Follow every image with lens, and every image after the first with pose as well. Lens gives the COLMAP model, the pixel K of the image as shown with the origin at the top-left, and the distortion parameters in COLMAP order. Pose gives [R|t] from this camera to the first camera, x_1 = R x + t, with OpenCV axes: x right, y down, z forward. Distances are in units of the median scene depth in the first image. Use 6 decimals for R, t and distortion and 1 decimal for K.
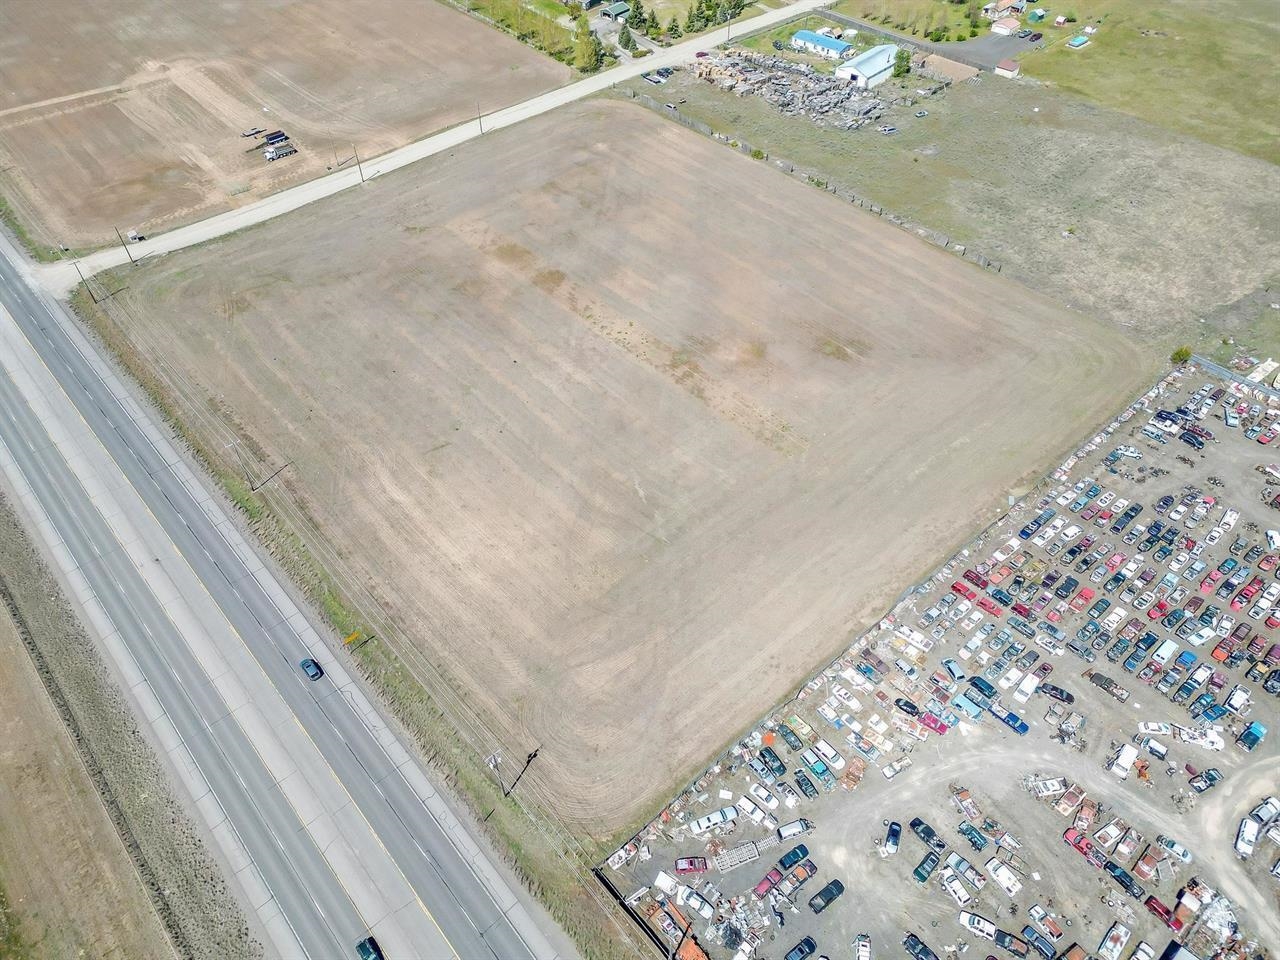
lens RADIAL K [[920.8, 0, 627.4], [0, 920.8, 478.2], [0, 0, 1]] dist [0.098644, -0.076438]
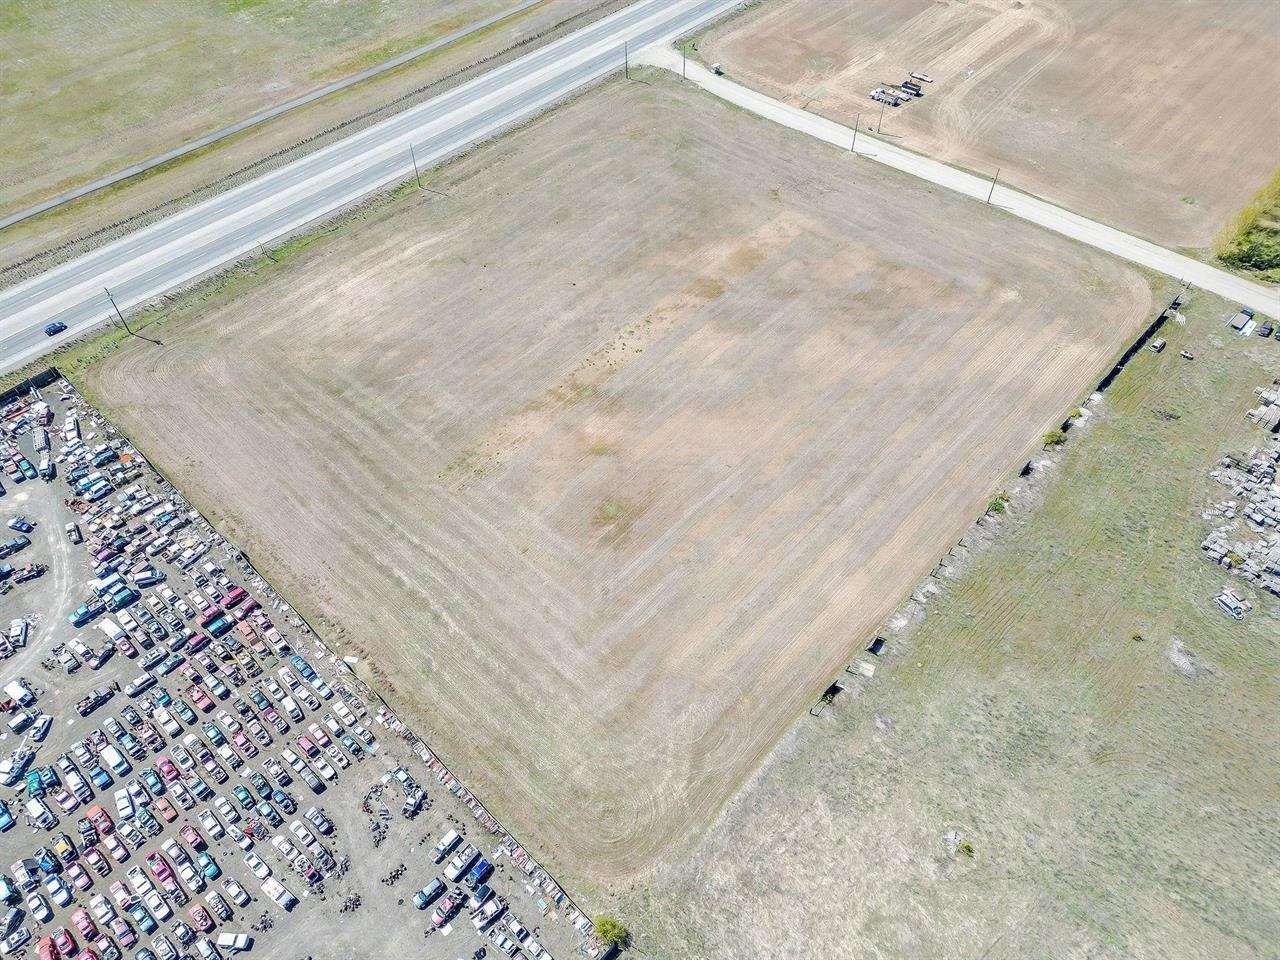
lens RADIAL K [[881.9, 0, 624.0], [0, 881.9, 479.3], [0, 0, 1]] dist [0.078789, -0.045934]
pose [[0.094393, 0.770040, -0.630975, 0.659267], [-0.699244, 0.502426, 0.508554, -0.534457], [0.708624, 0.393201, 0.585871, 0.479294]]
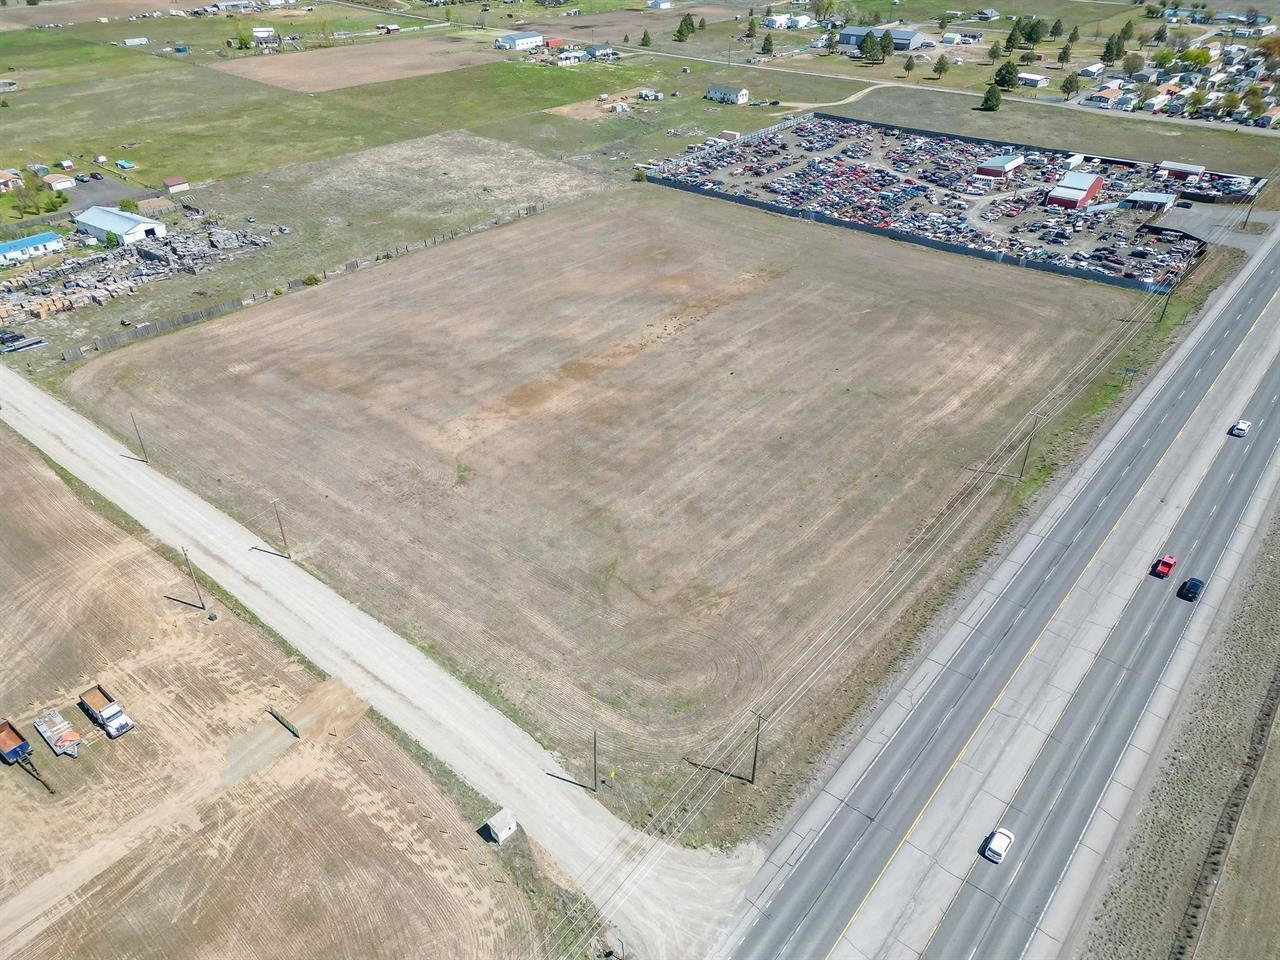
lens RADIAL K [[898.7, 0, 651.6], [0, 898.7, 481.3], [0, 0, 1]] dist [0.084691, -0.046244]
pose [[-0.167985, -0.537918, 0.826090, -0.848769], [0.703746, 0.521376, 0.482606, -0.522633], [-0.690306, 0.662428, 0.290975, 0.792511]]
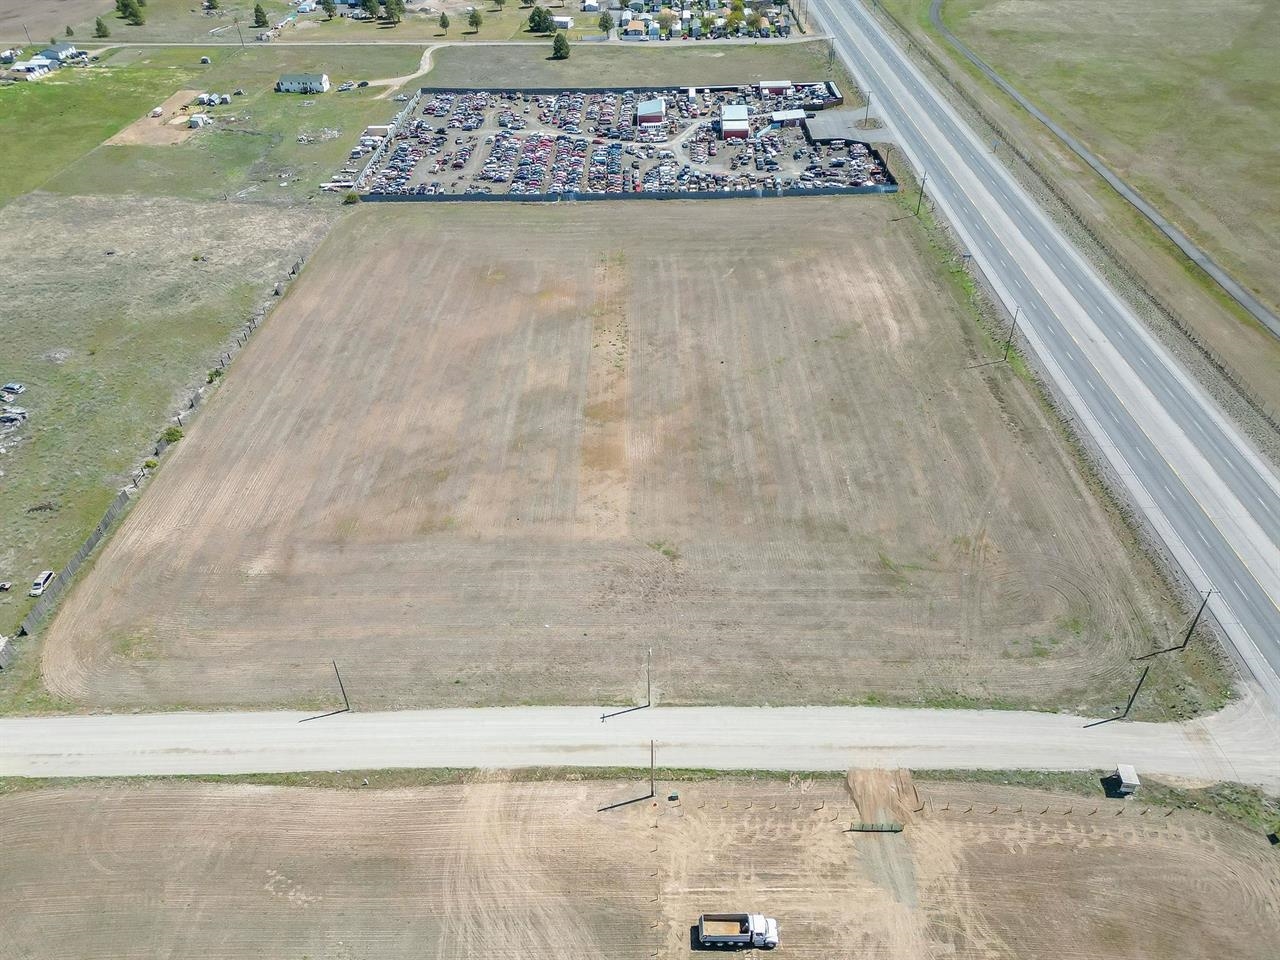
lens RADIAL K [[898.7, 0, 651.6], [0, 898.7, 481.3], [0, 0, 1]] dist [0.084691, -0.046244]
pose [[-0.754098, -0.383381, 0.533249, -0.575389], [0.485111, 0.222176, 0.845757, -0.871073], [-0.442722, 0.896469, 0.018440, 1.037857]]
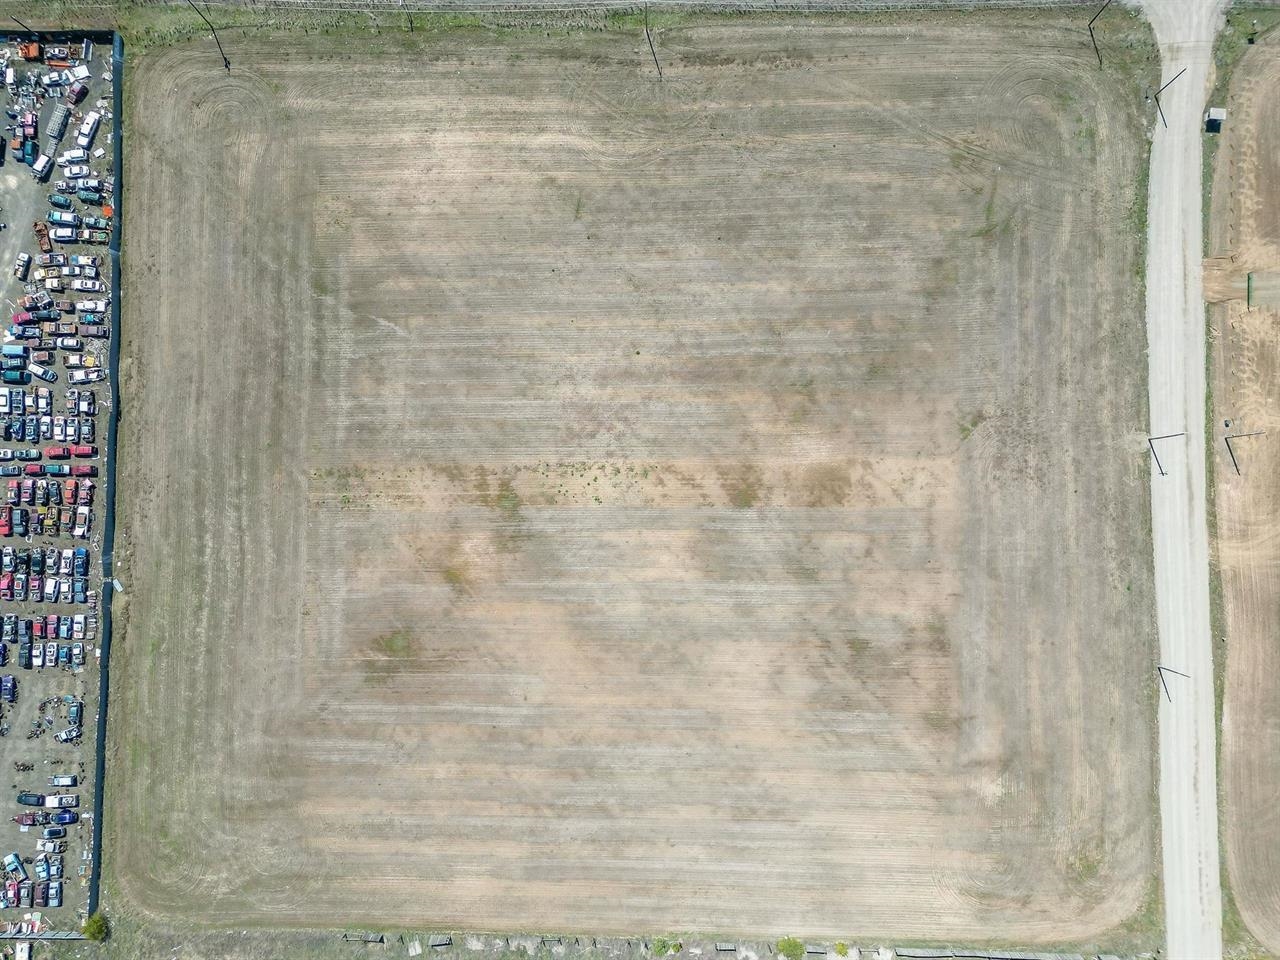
lens RADIAL K [[920.8, 0, 627.4], [0, 920.8, 478.2], [0, 0, 1]] dist [0.098644, -0.076438]
pose [[-0.663857, 0.747854, -0.002981, -0.024265], [-0.509974, -0.449773, 0.733233, -0.730552], [0.547010, 0.488282, 0.679971, 0.435823]]
